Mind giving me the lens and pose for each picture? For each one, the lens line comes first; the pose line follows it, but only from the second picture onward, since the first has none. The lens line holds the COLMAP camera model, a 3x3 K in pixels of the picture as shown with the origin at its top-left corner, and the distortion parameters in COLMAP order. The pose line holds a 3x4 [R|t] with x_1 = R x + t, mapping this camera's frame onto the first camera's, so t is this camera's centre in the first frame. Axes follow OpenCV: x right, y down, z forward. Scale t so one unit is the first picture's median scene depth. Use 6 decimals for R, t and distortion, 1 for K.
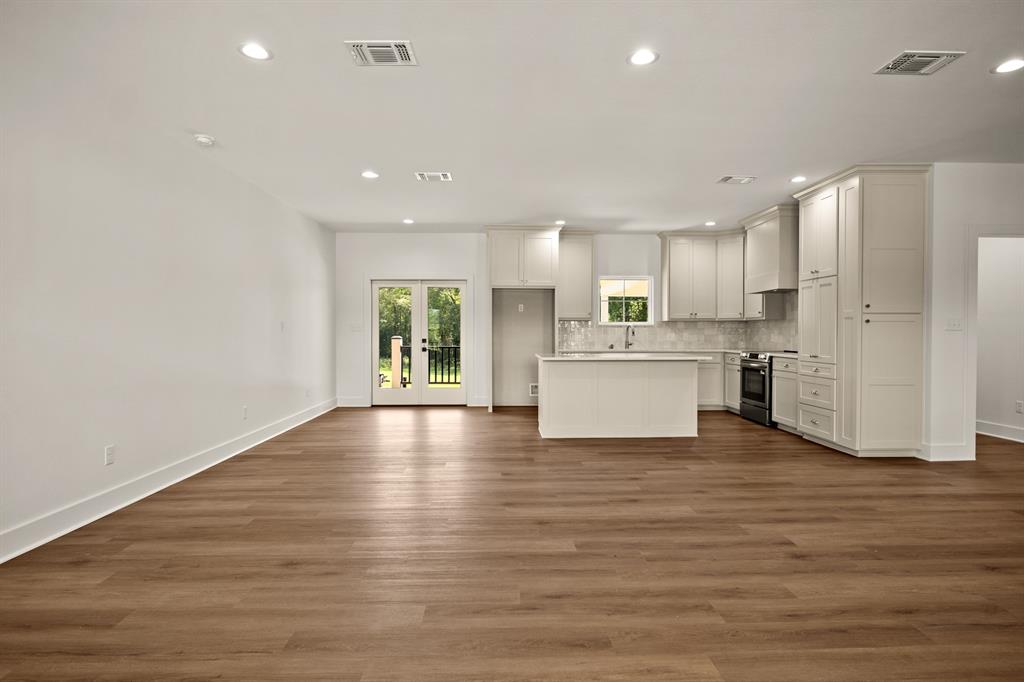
lens RADIAL K [[536.5, 0, 512.0], [0, 536.5, 341.0], [0, 0, 1]] dist [-0.001181, -0.000596]
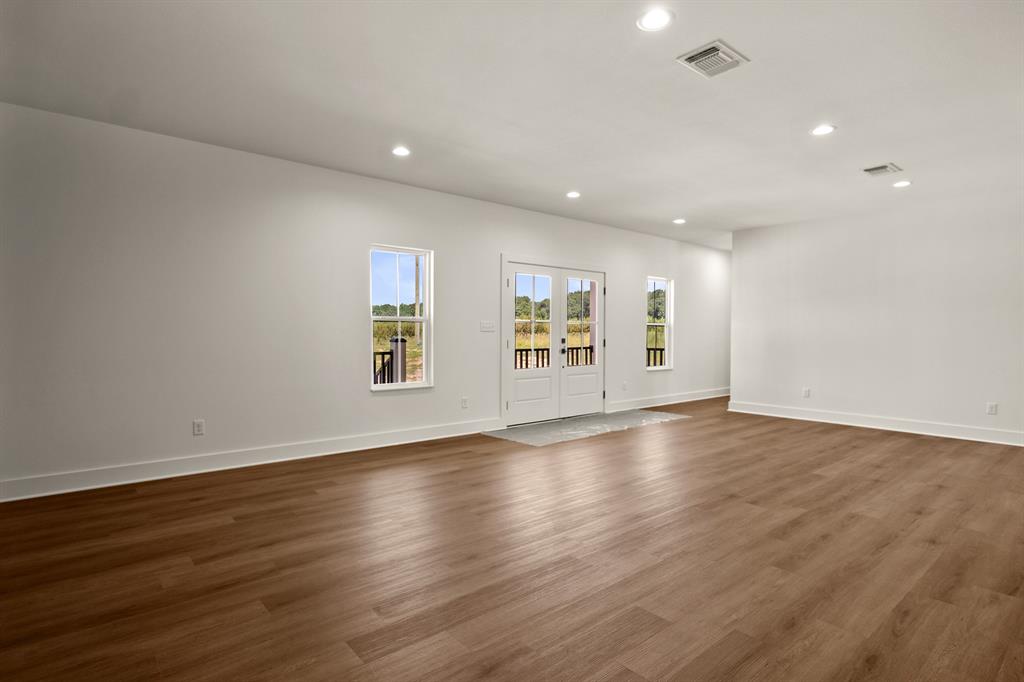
lens RADIAL K [[543.4, 0, 515.6], [0, 543.4, 341.6], [0, 0, 1]] dist [-0.022104, -0.000725]
pose [[-0.769800, 0.009858, -0.638210, 1.537830], [-0.016330, 0.999249, 0.035132, -0.023894], [0.638077, 0.037466, -0.769061, 1.424087]]
